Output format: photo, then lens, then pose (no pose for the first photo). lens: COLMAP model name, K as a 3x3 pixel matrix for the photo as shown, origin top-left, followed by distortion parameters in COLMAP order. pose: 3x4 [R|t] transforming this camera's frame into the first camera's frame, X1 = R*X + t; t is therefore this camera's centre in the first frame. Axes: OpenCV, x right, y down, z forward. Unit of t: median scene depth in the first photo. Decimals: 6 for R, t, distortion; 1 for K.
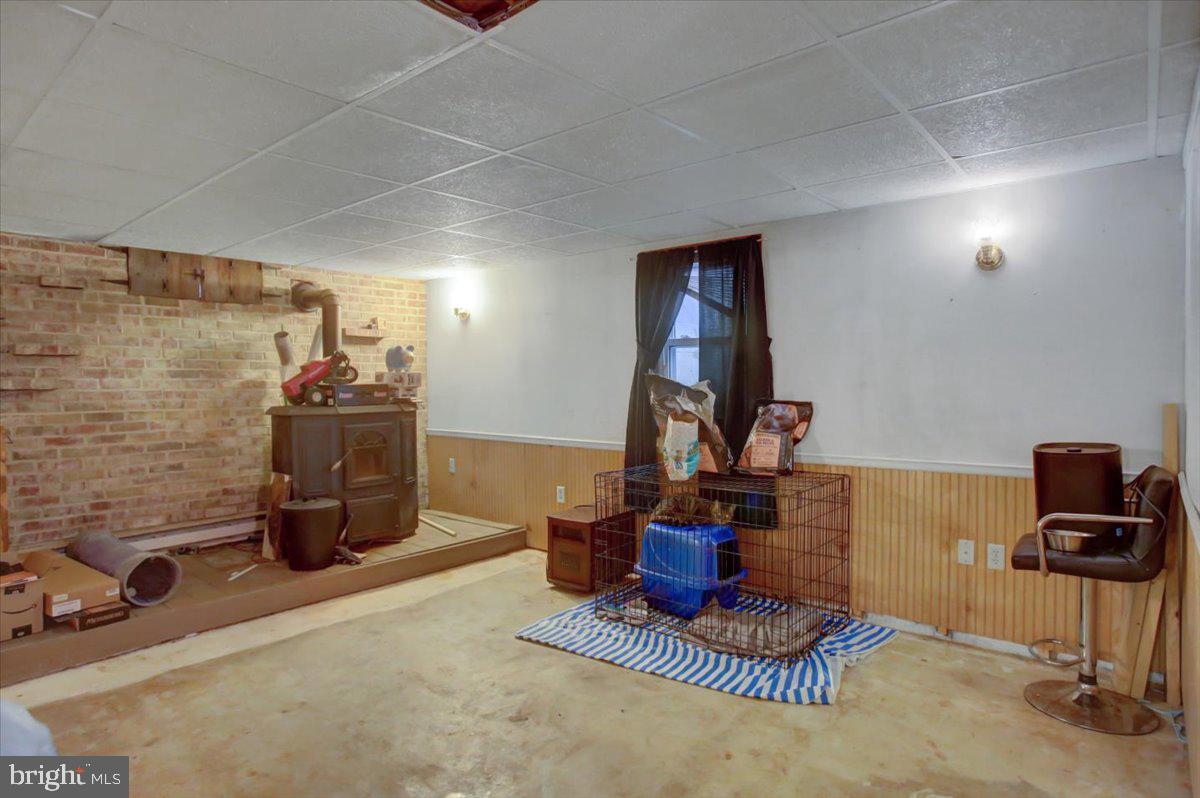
lens RADIAL K [[661.5, 0, 600.0], [0, 661.5, 399.0], [0, 0, 1]] dist [-0.061398, 0.047250]
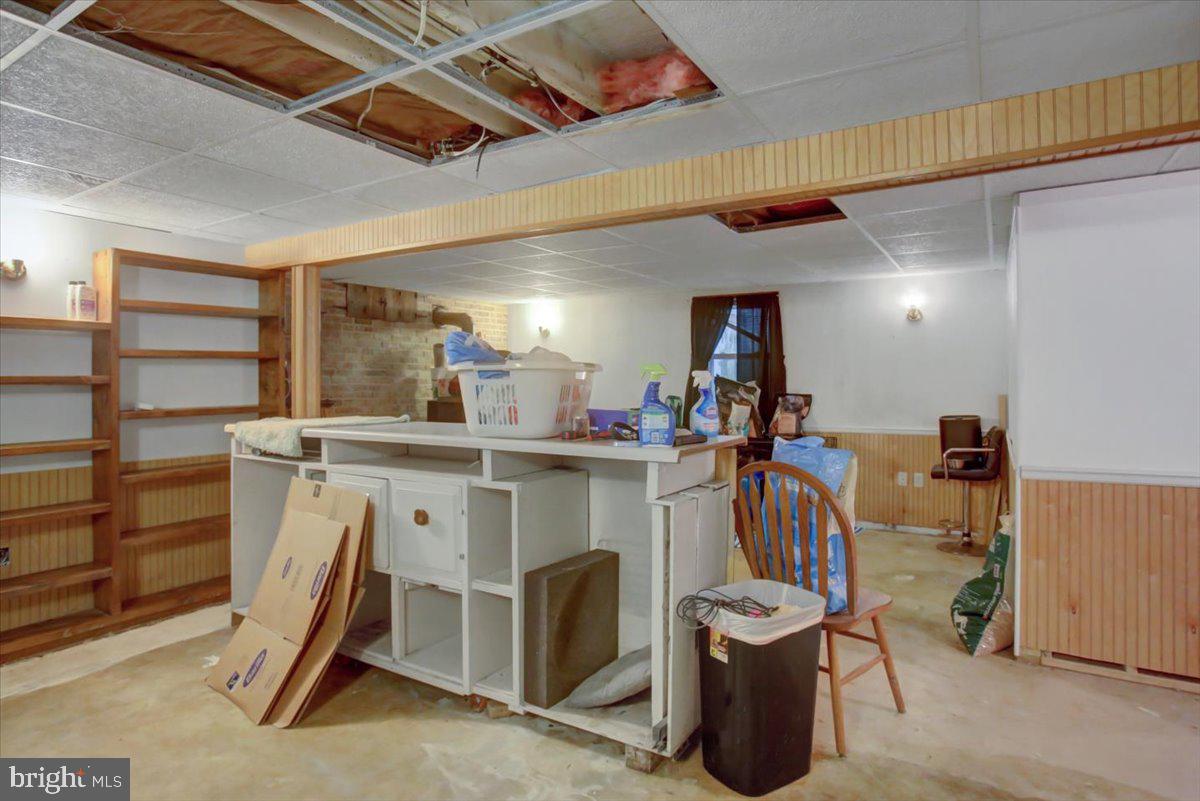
lens RADIAL K [[648.2, 0, 603.7], [0, 648.2, 376.4], [0, 0, 1]] dist [-0.039489, 0.025516]
pose [[0.988040, 0.009268, 0.153917, -0.432018], [-0.004217, 0.999443, -0.033111, 0.014392], [-0.154138, 0.032066, 0.987529, -0.515888]]
